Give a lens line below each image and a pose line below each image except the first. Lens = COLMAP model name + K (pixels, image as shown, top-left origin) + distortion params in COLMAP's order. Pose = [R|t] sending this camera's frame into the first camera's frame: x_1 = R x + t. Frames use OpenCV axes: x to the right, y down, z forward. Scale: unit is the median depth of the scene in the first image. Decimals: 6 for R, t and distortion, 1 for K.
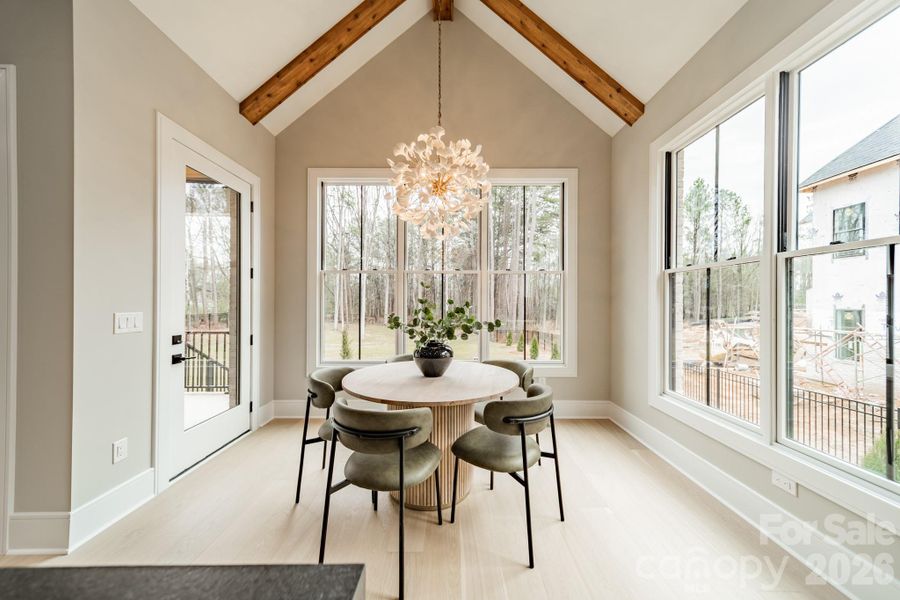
lens RADIAL K [[319.9, 0, 452.5], [0, 319.9, 301.9], [0, 0, 1]] dist [0.009219, -0.000118]
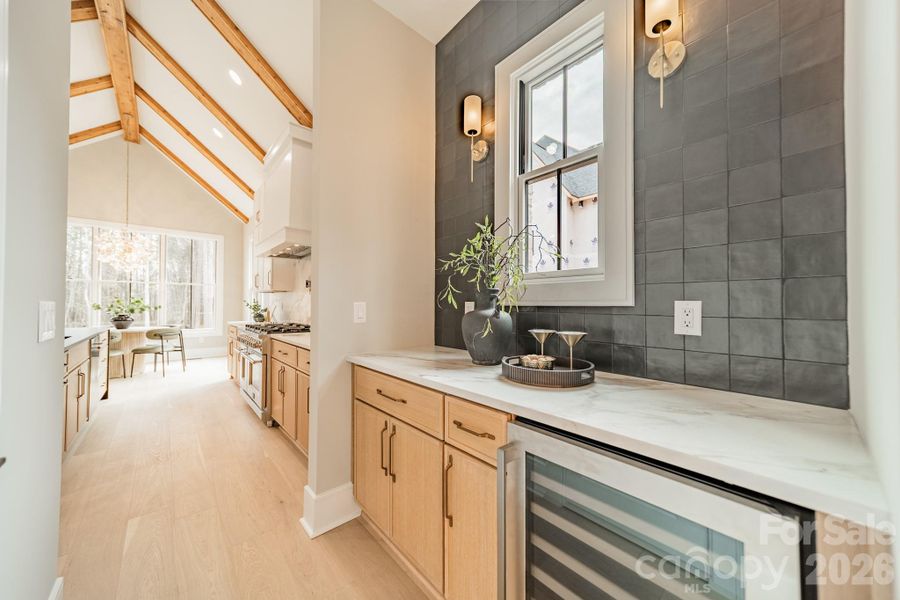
lens RADIAL K [[319.9, 0, 452.5], [0, 319.9, 301.9], [0, 0, 1]] dist [0.009219, -0.000118]
pose [[0.743222, 0.008221, 0.668995, 0.158002], [-0.004755, 0.999964, -0.007006, 0.035156], [-0.669028, 0.002026, 0.743234, -2.437189]]
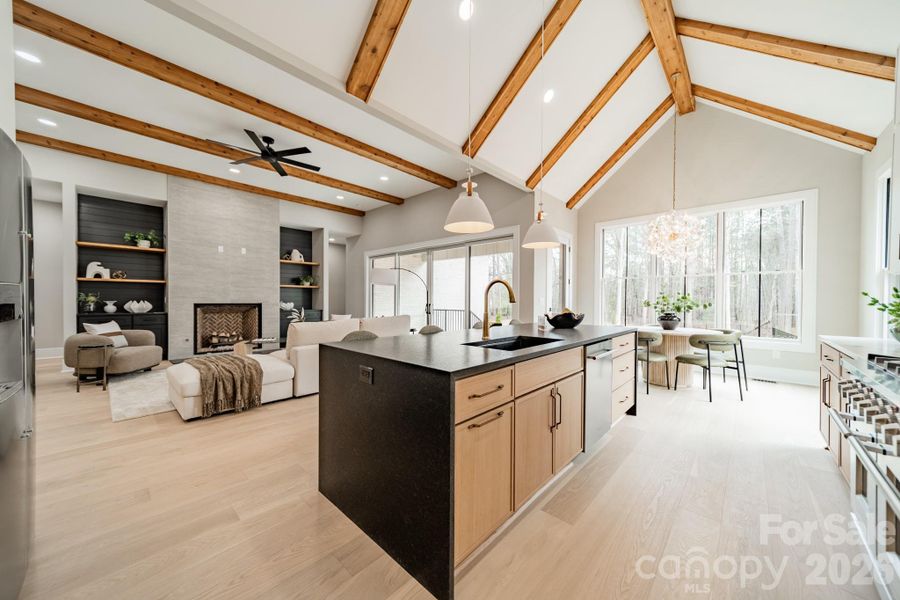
lens RADIAL K [[319.9, 0, 452.5], [0, 319.9, 301.9], [0, 0, 1]] dist [0.009219, -0.000118]
pose [[0.734634, 0.006914, -0.678428, 0.317293], [-0.002455, 0.999969, 0.007532, 0.041498], [0.678459, -0.003868, 0.734628, -1.447466]]
